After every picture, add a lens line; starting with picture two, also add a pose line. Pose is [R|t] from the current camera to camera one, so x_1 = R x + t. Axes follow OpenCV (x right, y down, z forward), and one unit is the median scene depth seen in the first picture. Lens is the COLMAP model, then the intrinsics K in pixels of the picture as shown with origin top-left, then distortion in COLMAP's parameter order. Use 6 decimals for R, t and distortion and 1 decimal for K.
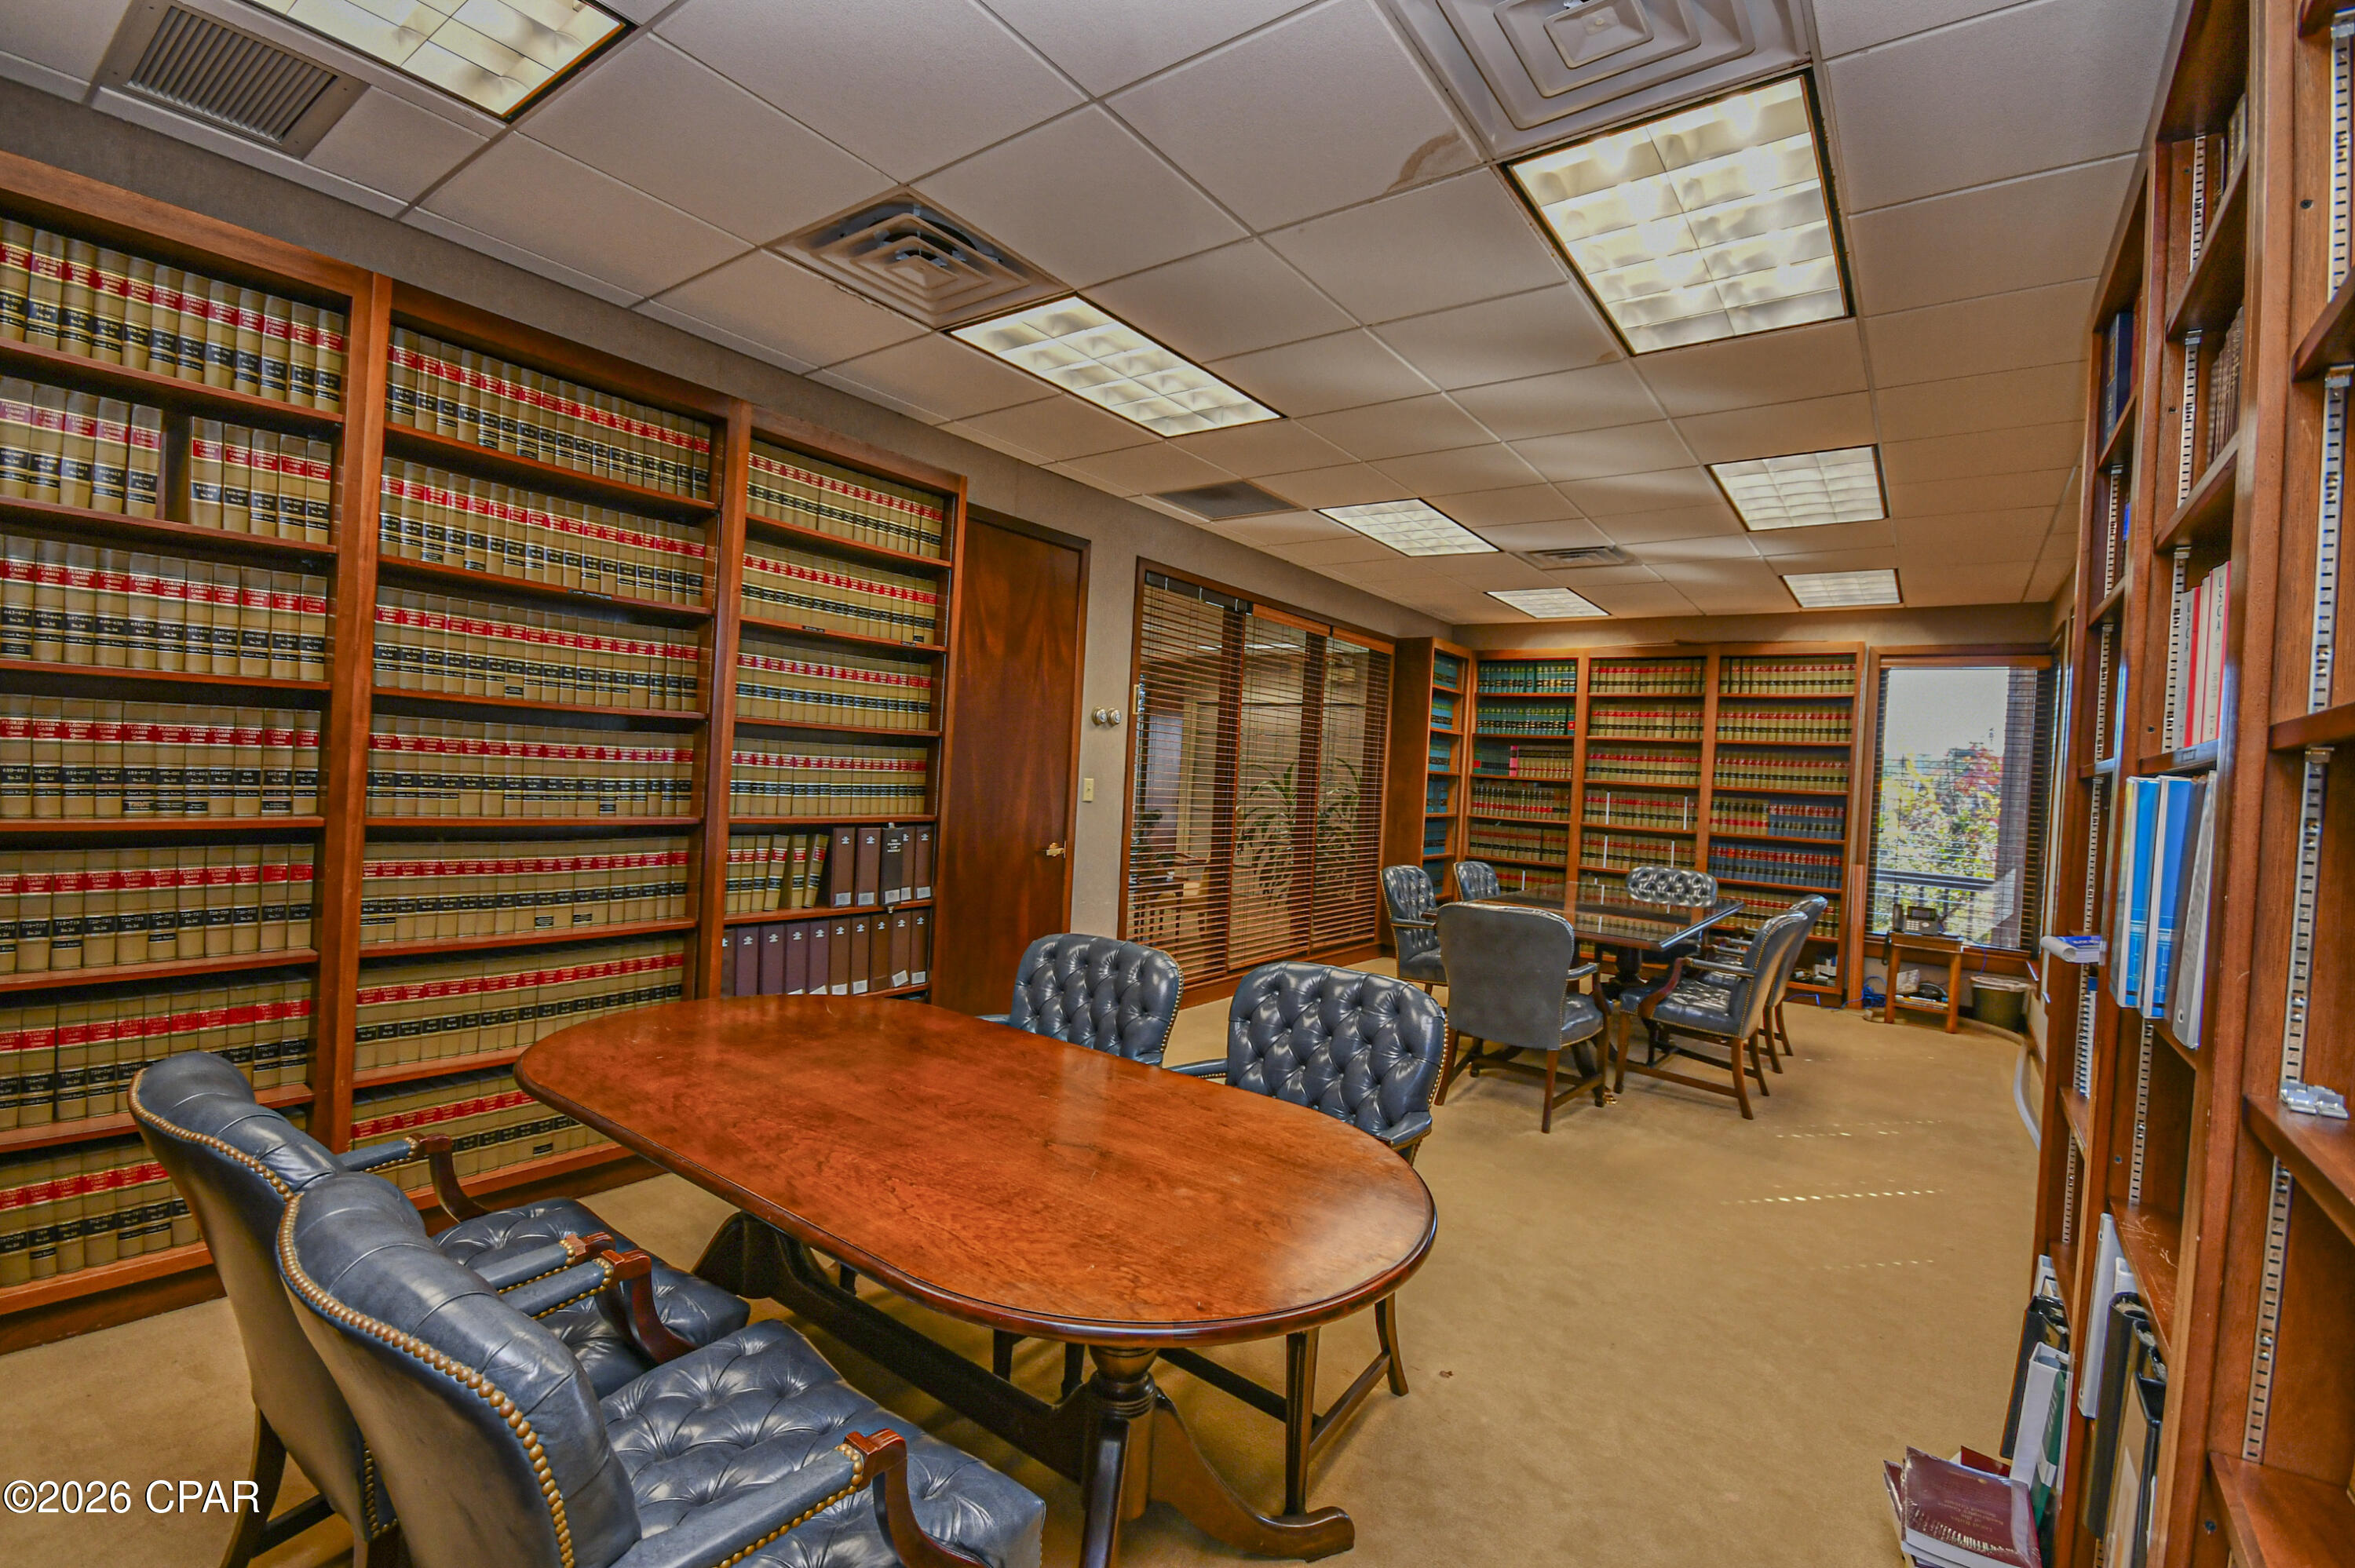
lens RADIAL K [[1043.7, 0, 1171.7], [0, 1043.7, 784.7], [0, 0, 1]] dist [-0.000318, -0.000100]
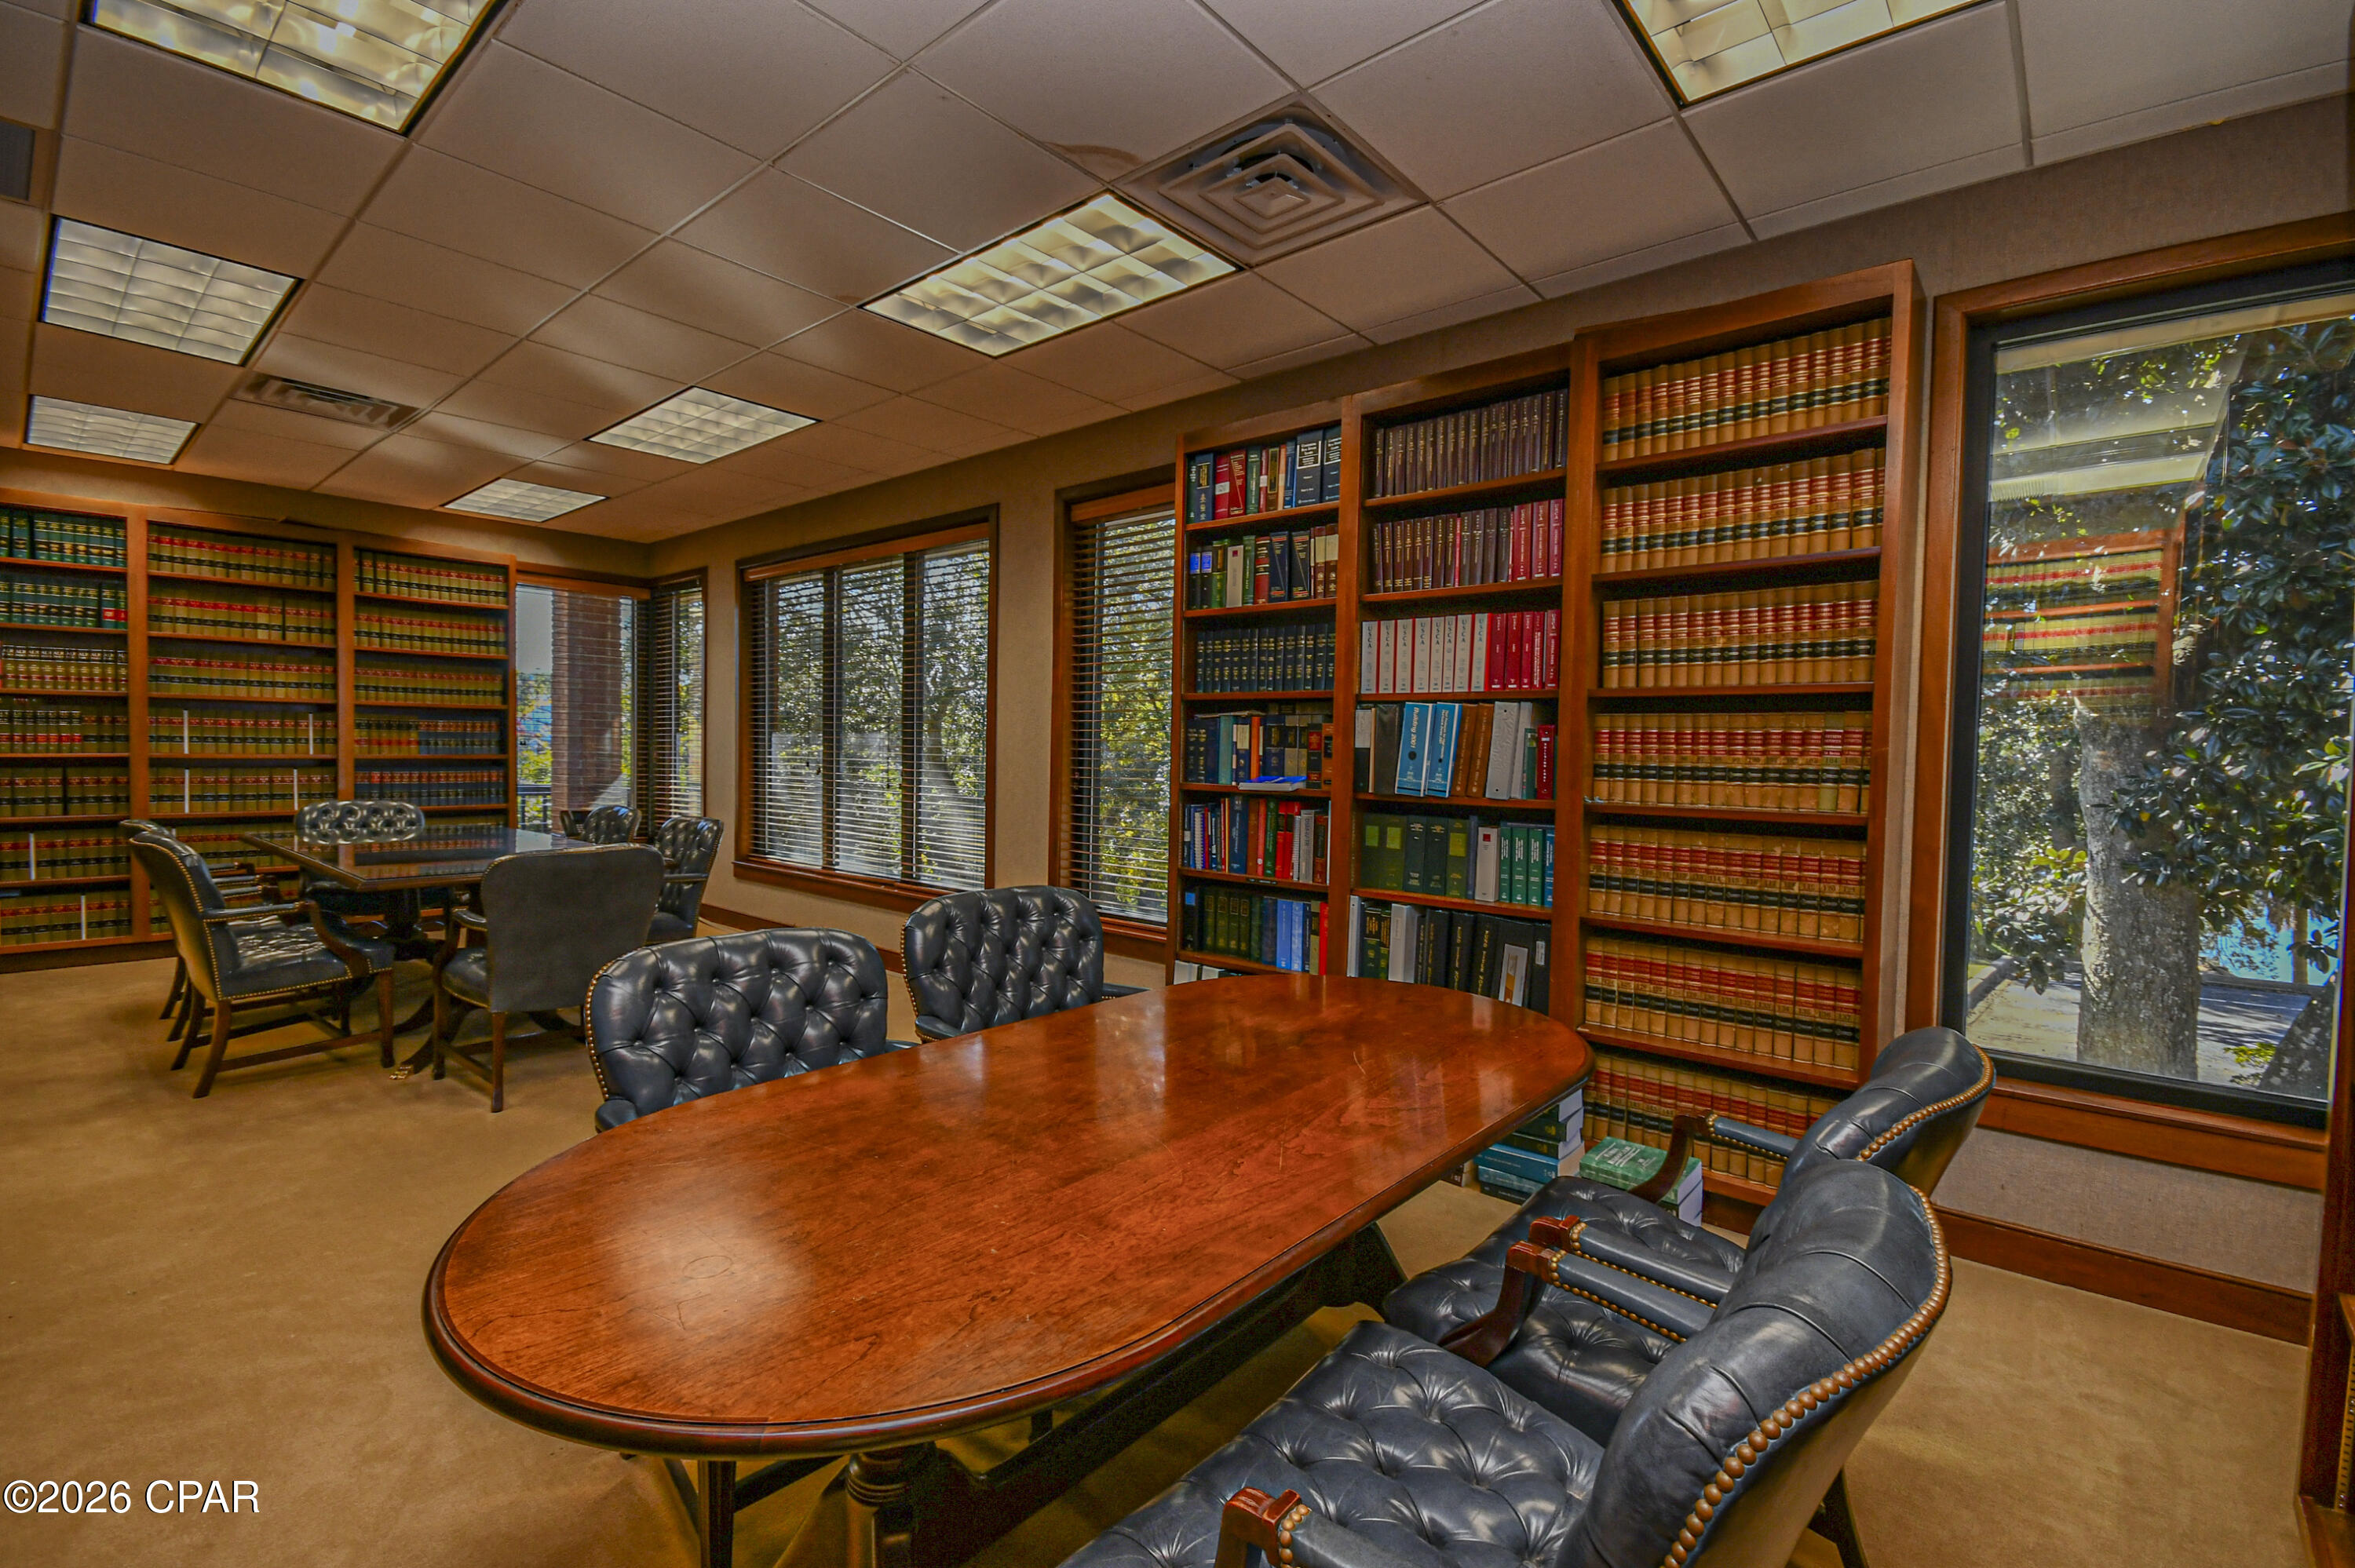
lens RADIAL K [[1043.7, 0, 1171.7], [0, 1043.7, 784.7], [0, 0, 1]] dist [-0.000318, -0.000100]
pose [[0.080446, -0.094734, 0.992247, -0.271303], [-0.006984, 0.995395, 0.095601, -0.016498], [-0.996735, -0.014620, 0.079414, 0.265601]]
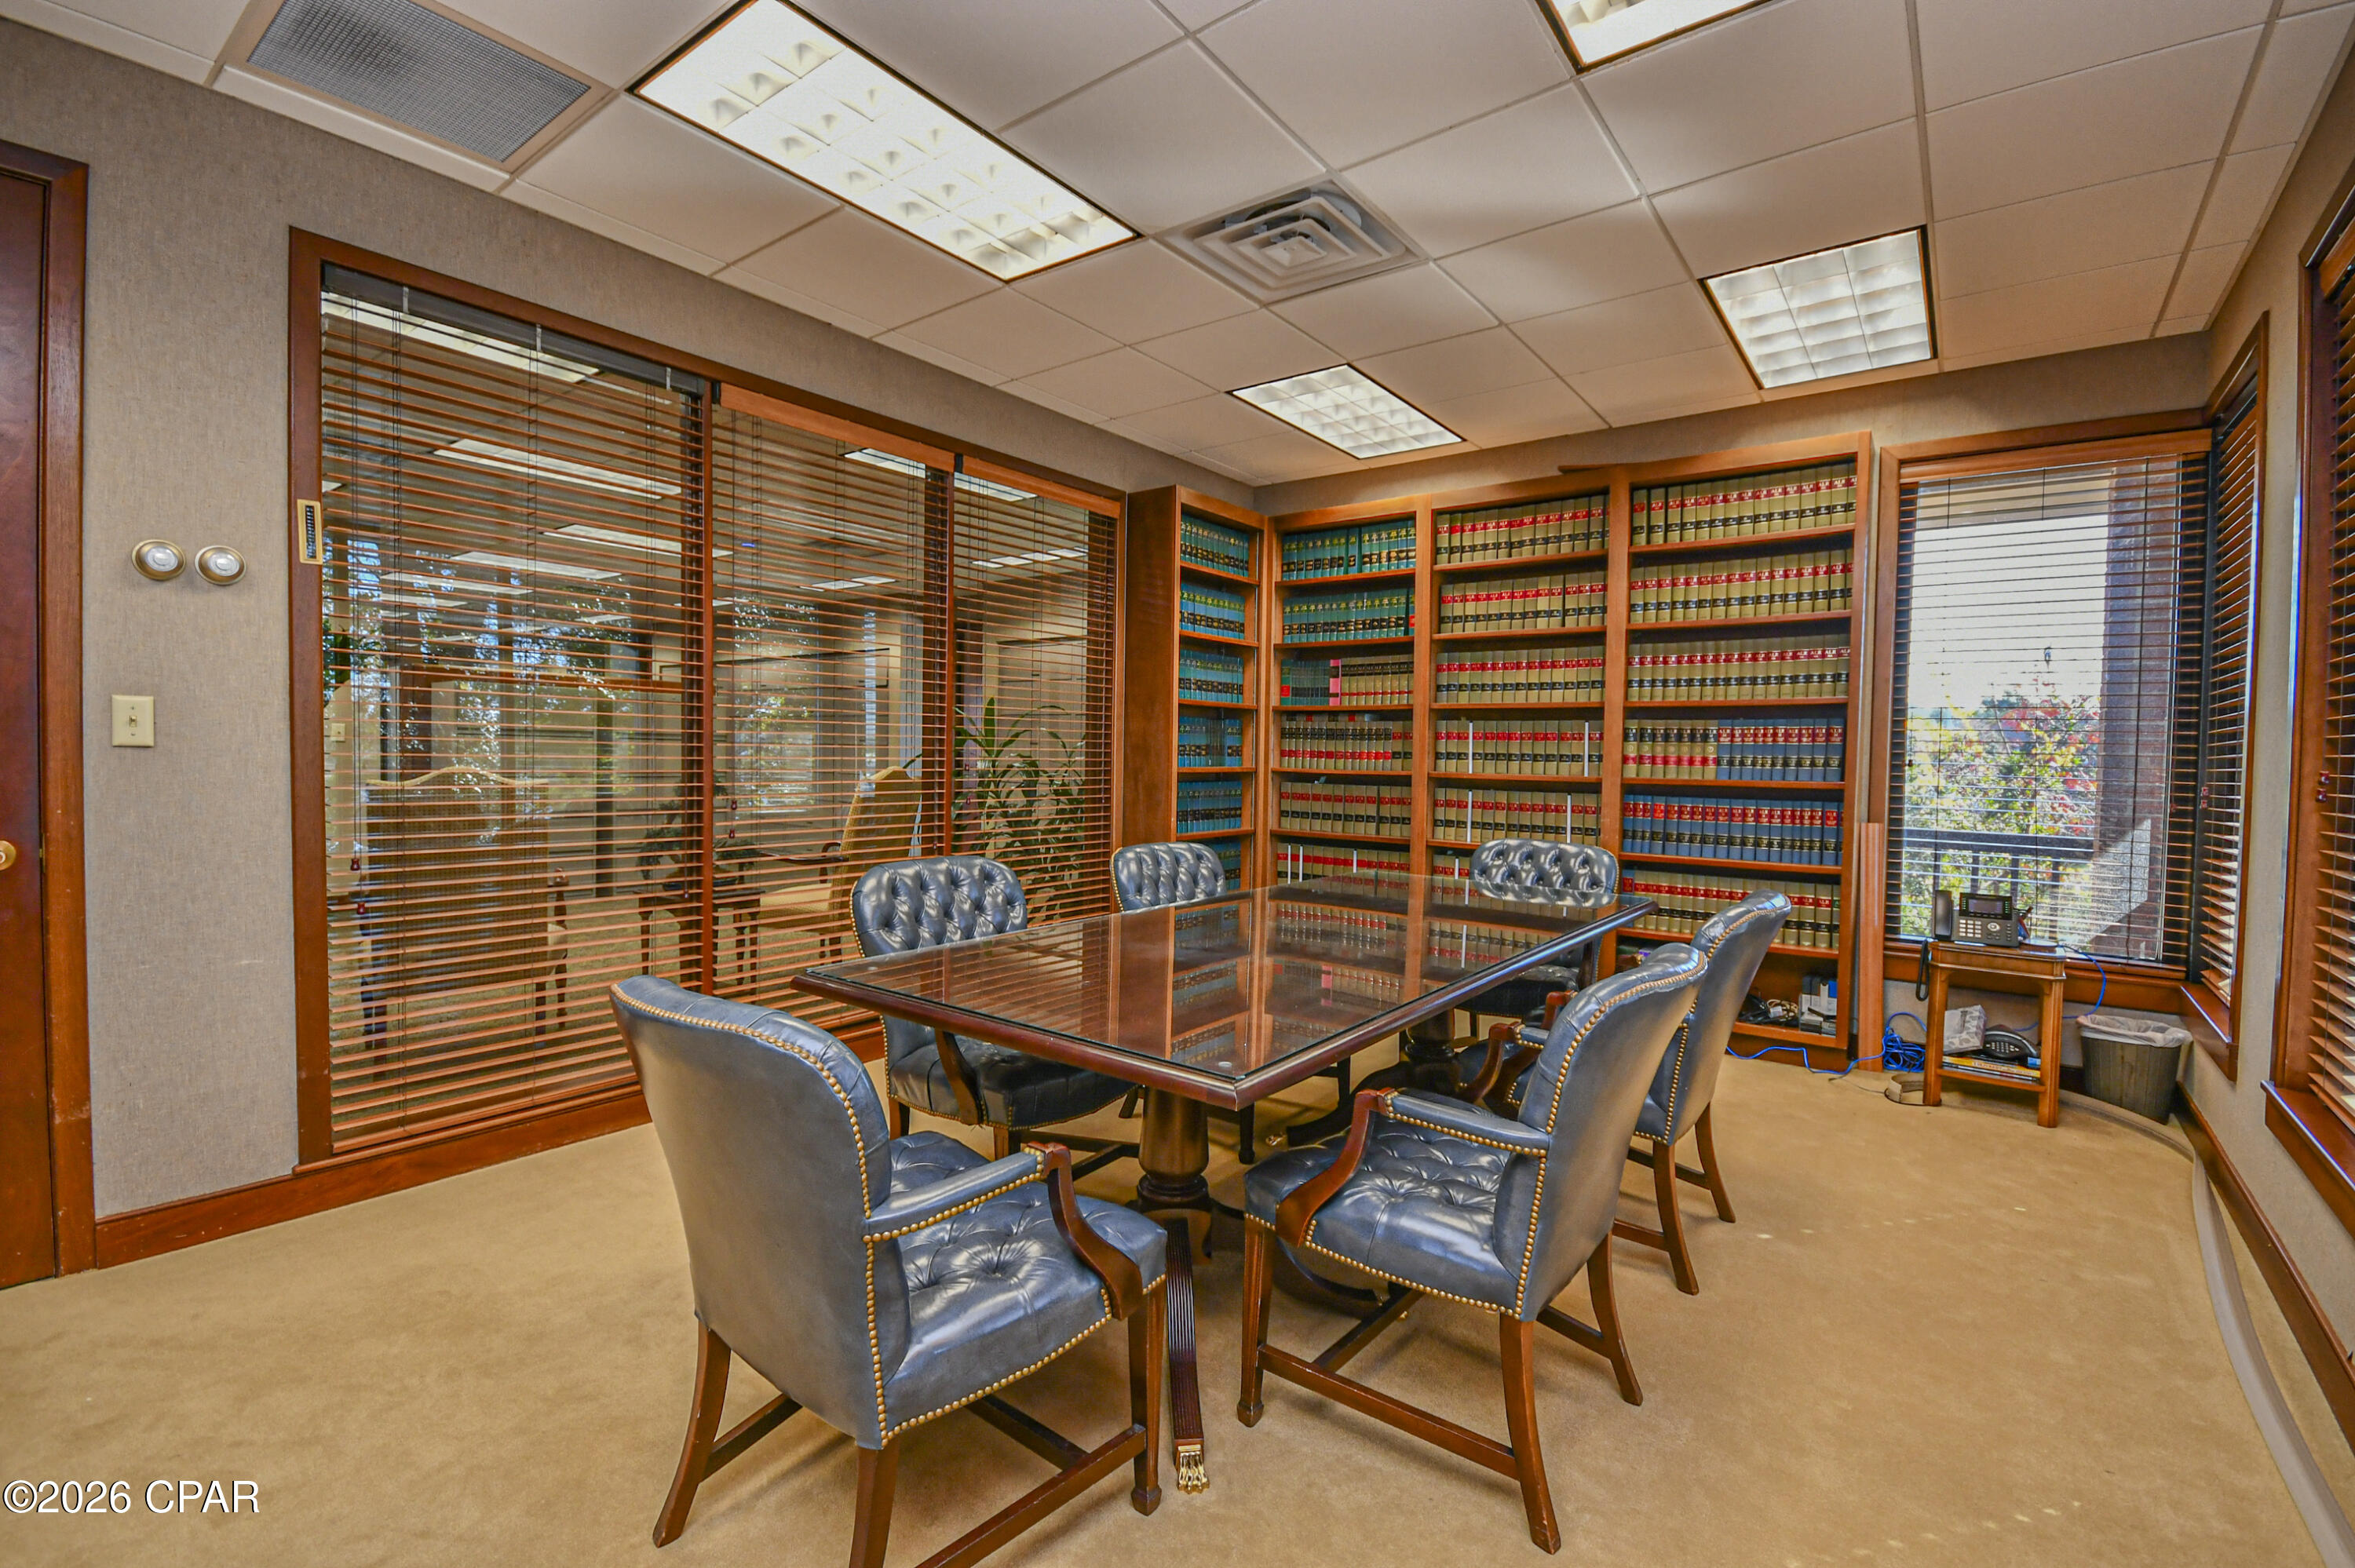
lens RADIAL K [[1046.1, 0, 1177.5], [0, 1046.1, 784.0], [0, 0, 1]] dist [-0.000537, -0.000309]
pose [[0.999127, -0.038010, -0.017343, 0.264662], [0.038302, 0.999124, 0.016832, 0.028413], [0.016688, -0.017482, 0.999708, 0.384876]]
